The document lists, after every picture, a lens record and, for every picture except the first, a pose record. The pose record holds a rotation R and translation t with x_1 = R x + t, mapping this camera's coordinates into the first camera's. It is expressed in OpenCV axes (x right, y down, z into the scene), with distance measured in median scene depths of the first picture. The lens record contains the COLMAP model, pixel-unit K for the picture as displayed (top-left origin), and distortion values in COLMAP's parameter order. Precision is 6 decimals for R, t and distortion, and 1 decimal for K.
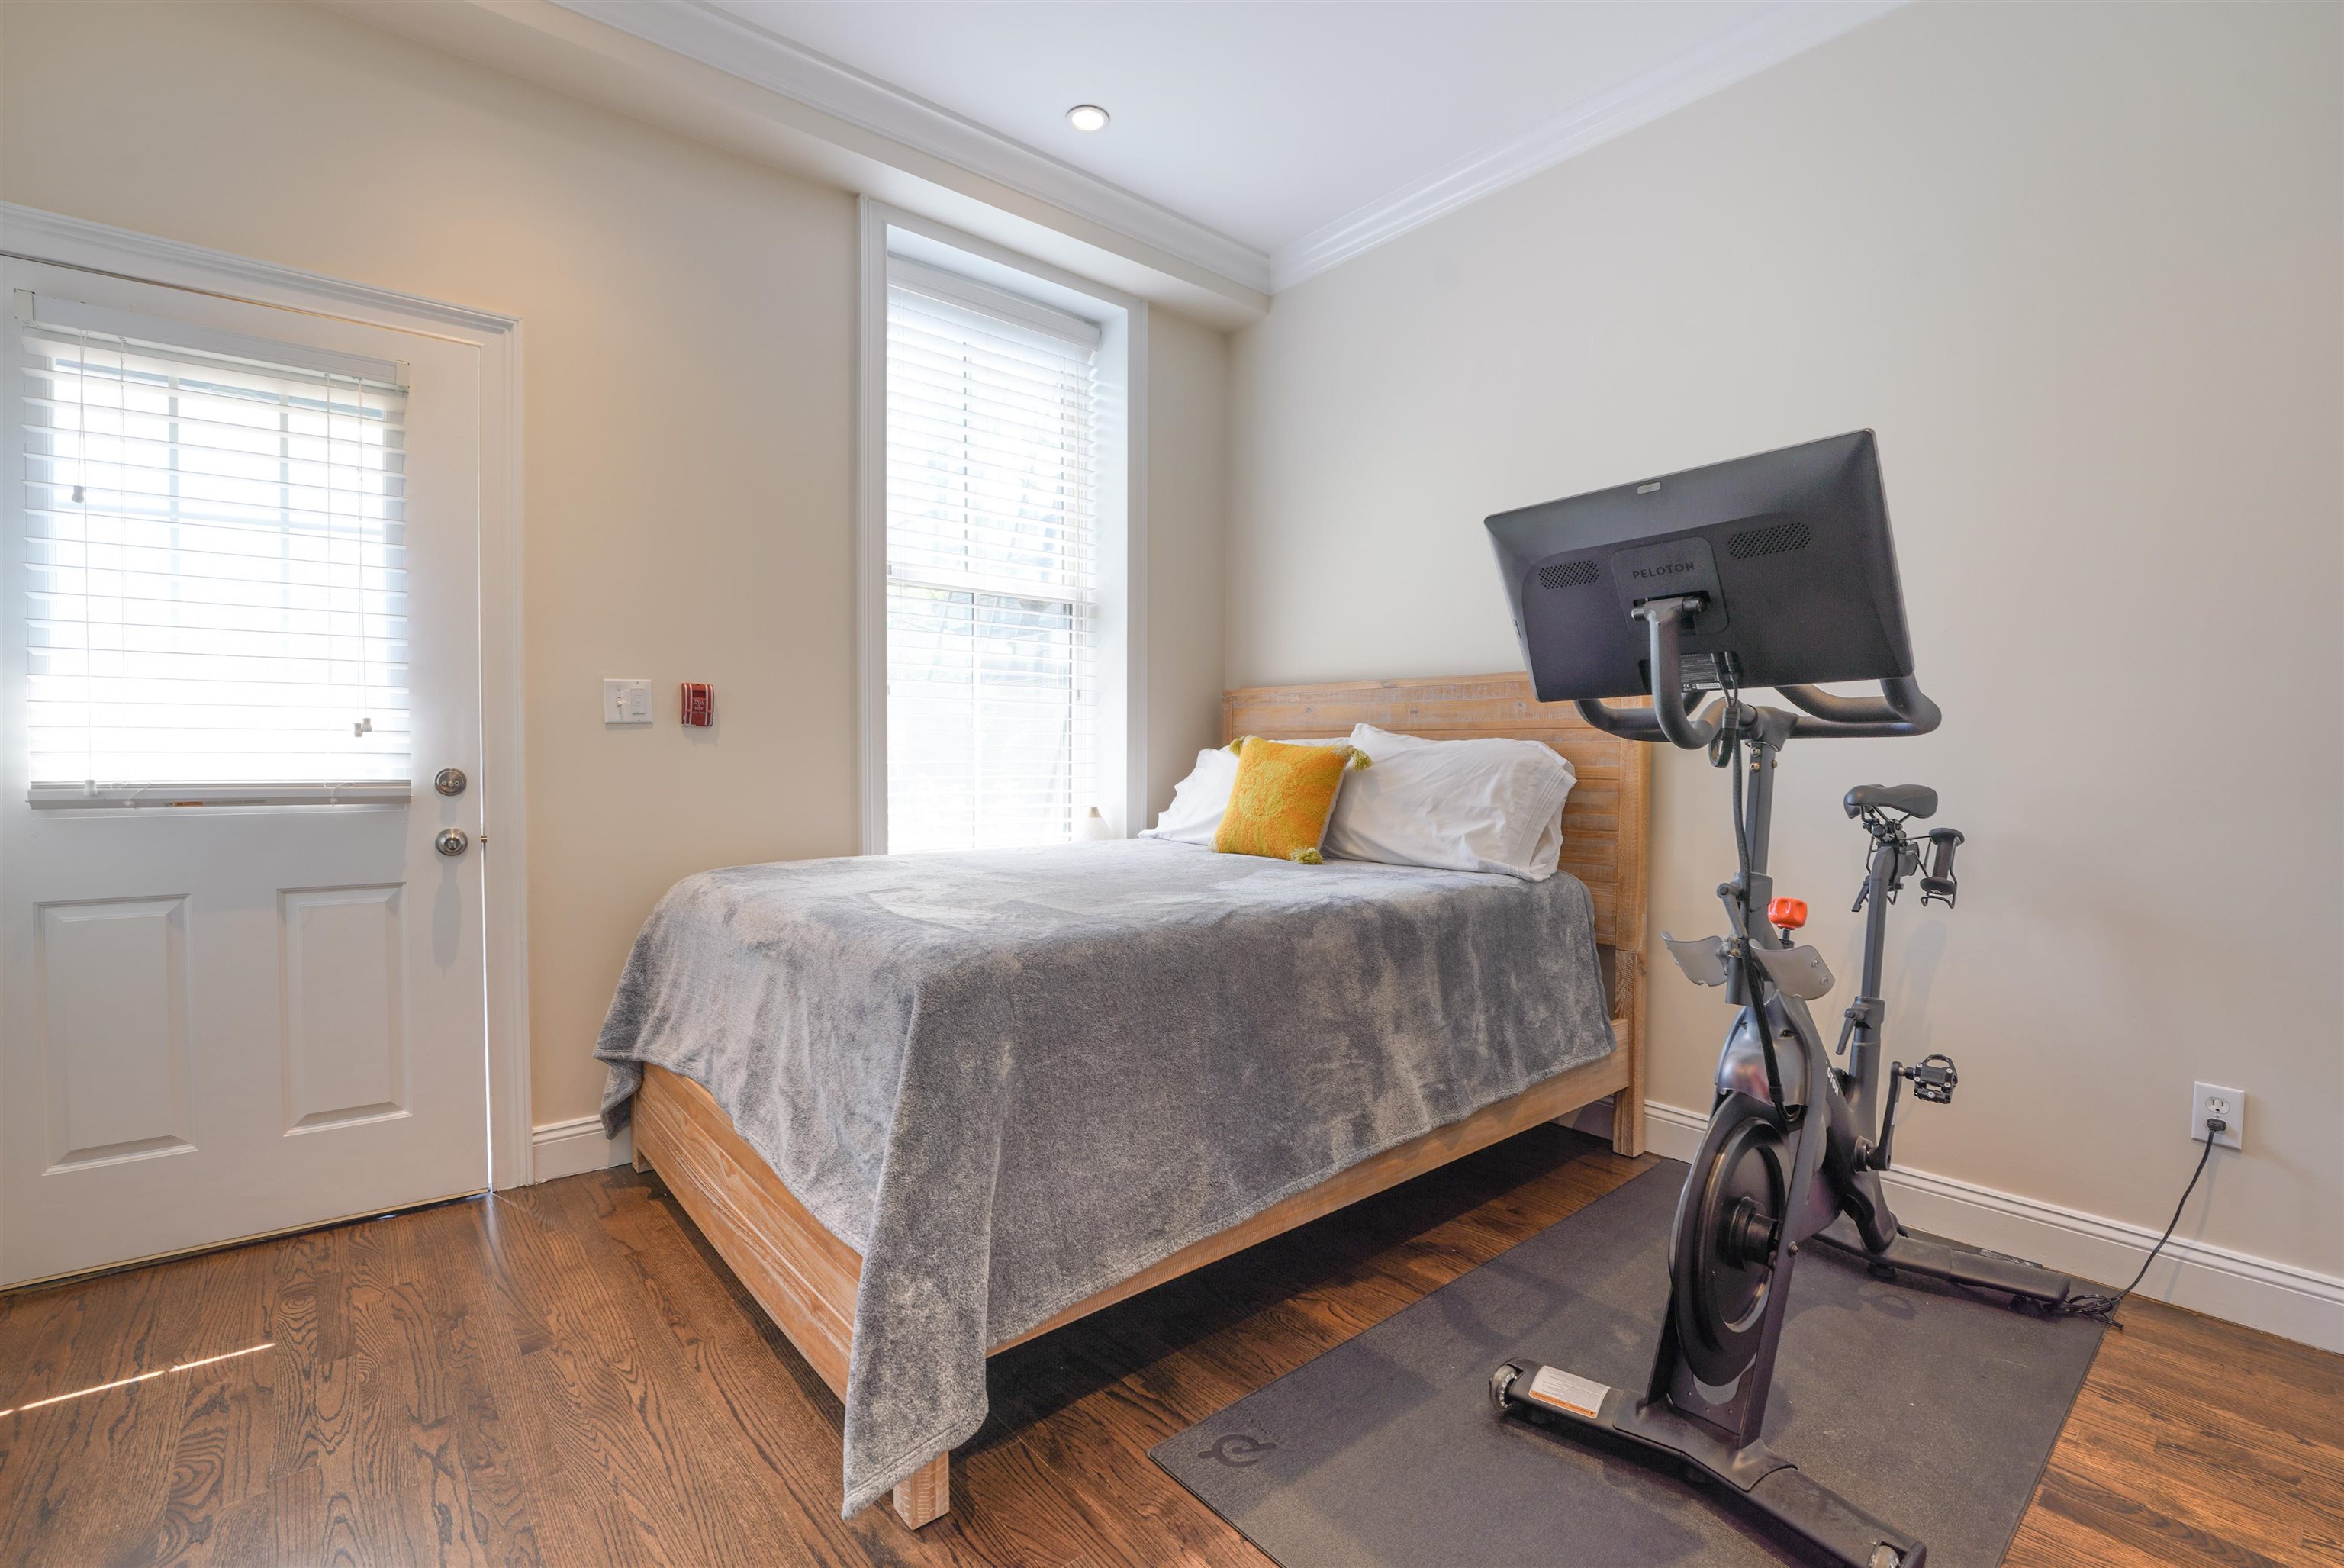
lens RADIAL K [[1027.9, 0, 1172.0], [0, 1027.9, 784.0], [0, 0, 1]] dist [-0.026269, 0.000619]
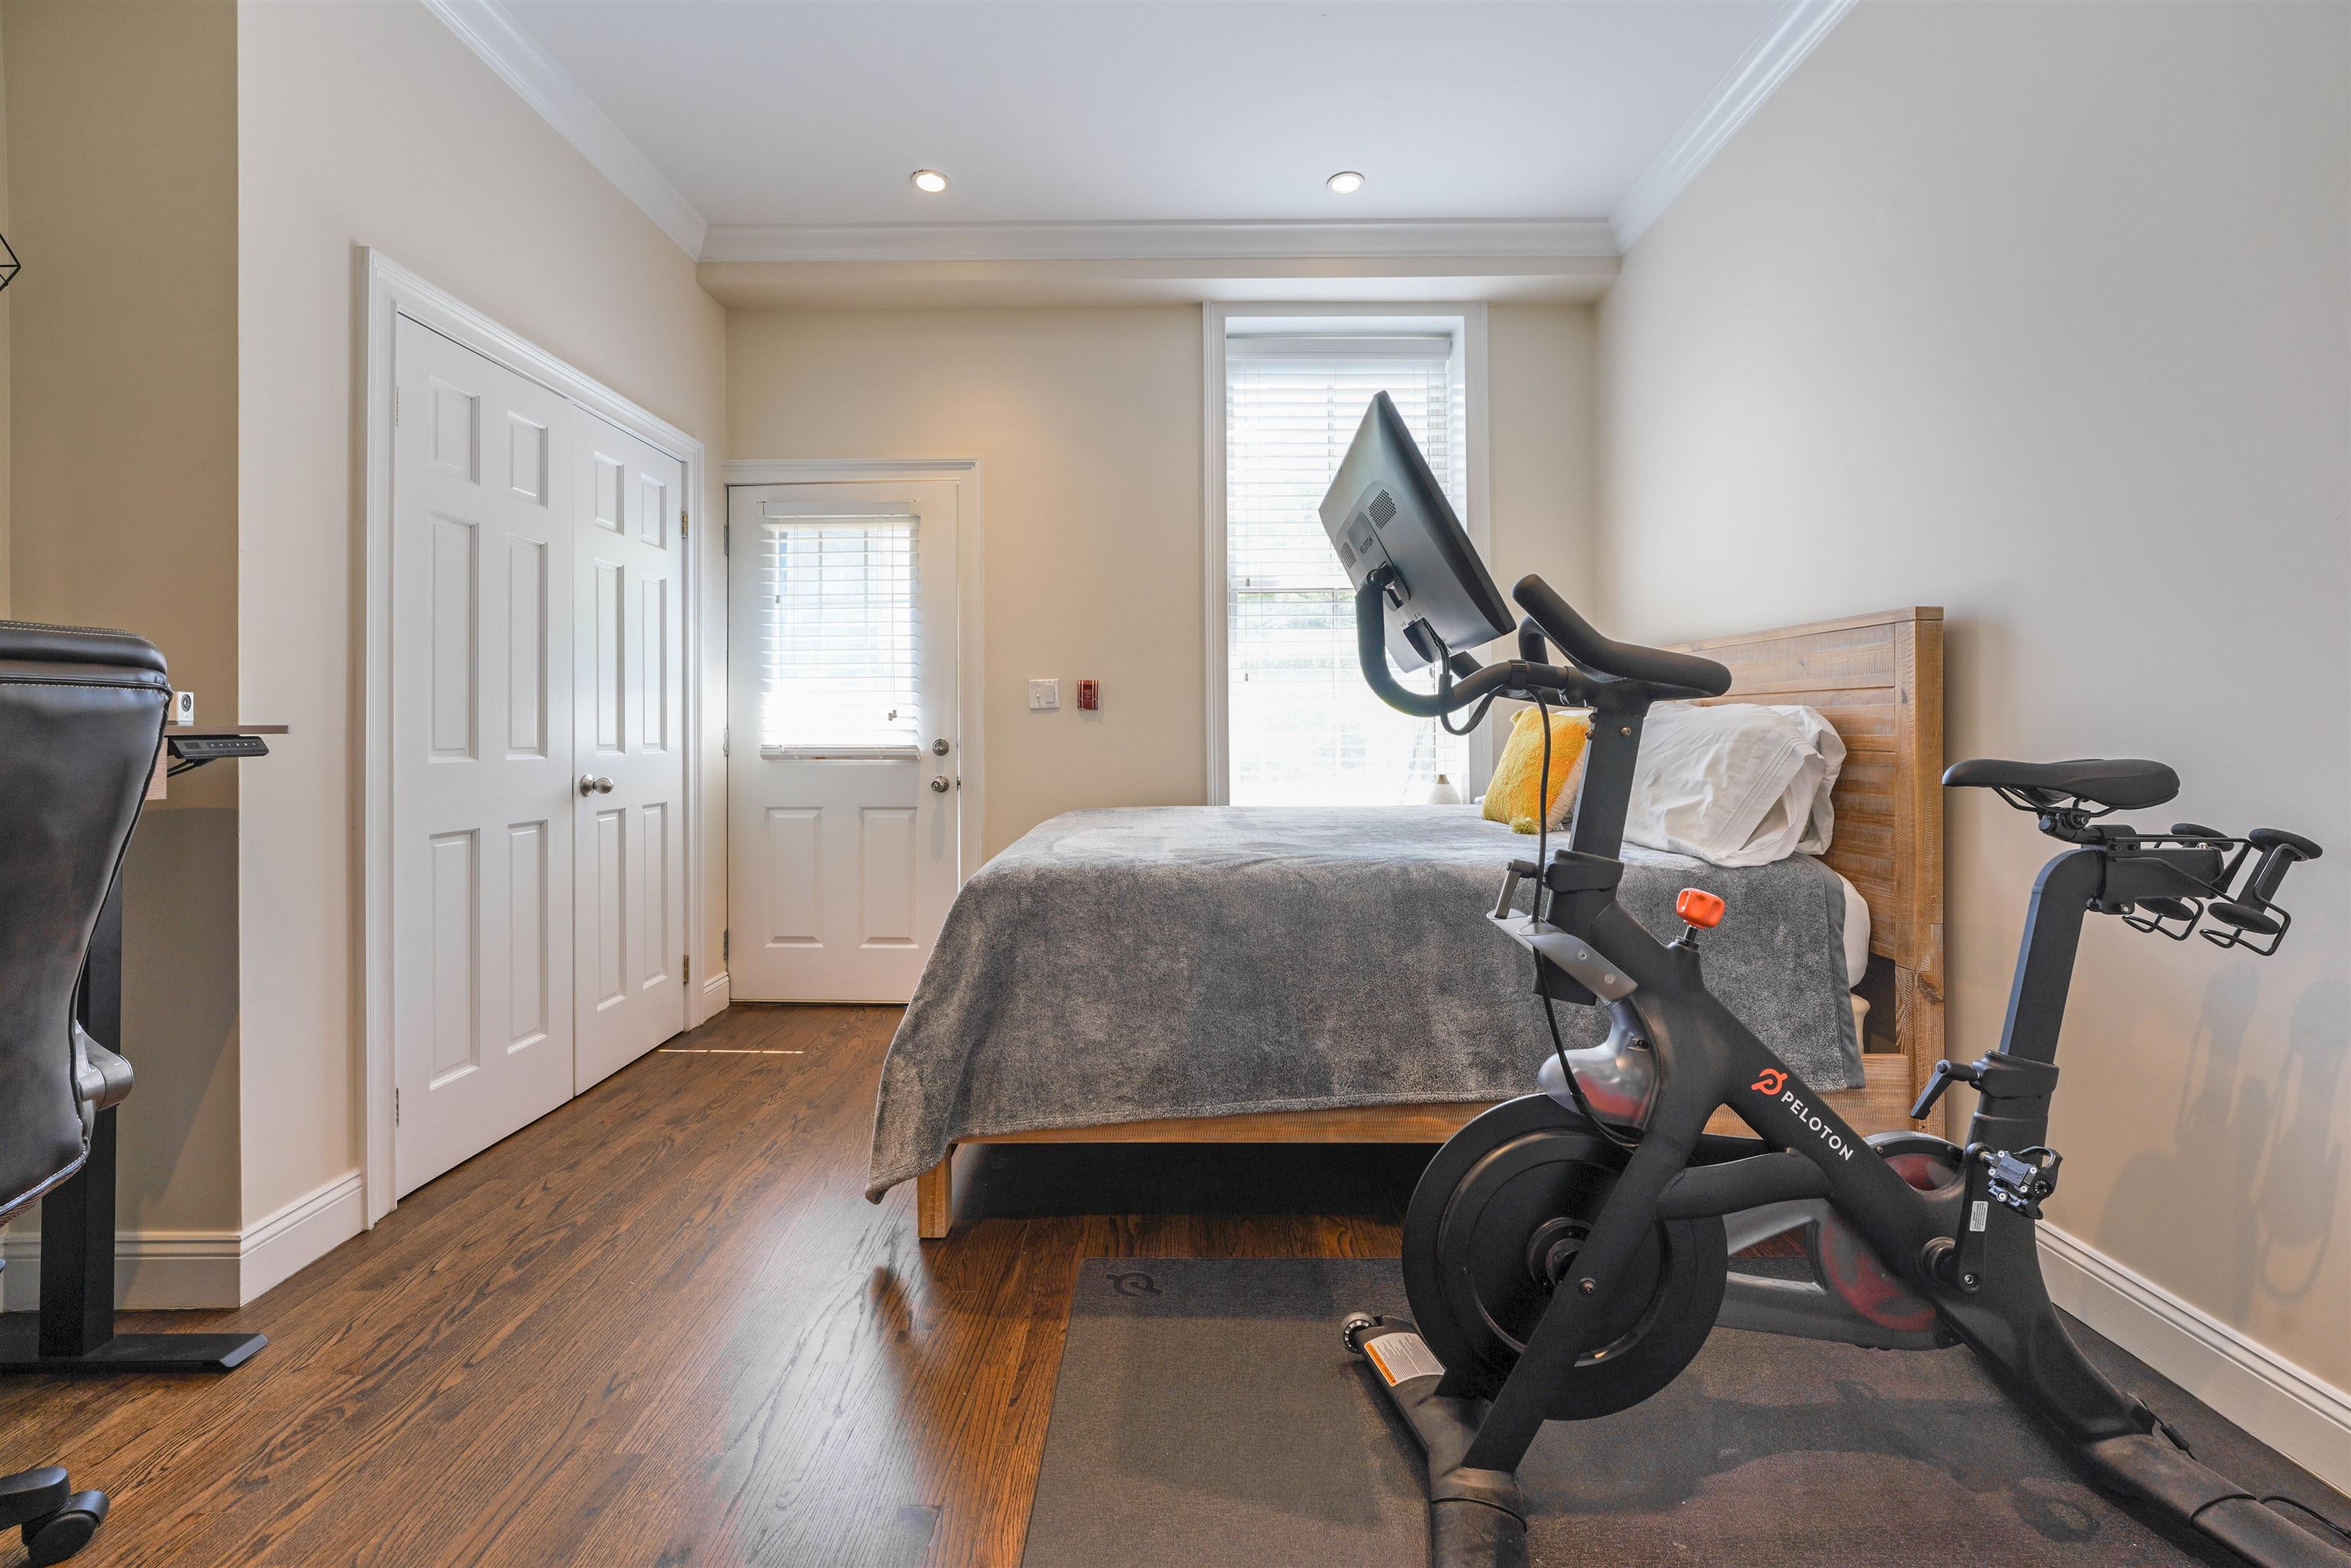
lens RADIAL K [[935.6, 0, 1181.4], [0, 935.6, 725.4], [0, 0, 1]] dist [-0.001004, -0.012061]
pose [[0.760936, -0.011270, -0.648730, 0.577432], [-0.009742, 0.999538, -0.028792, 0.002234], [0.648754, 0.028229, 0.760474, 0.099455]]
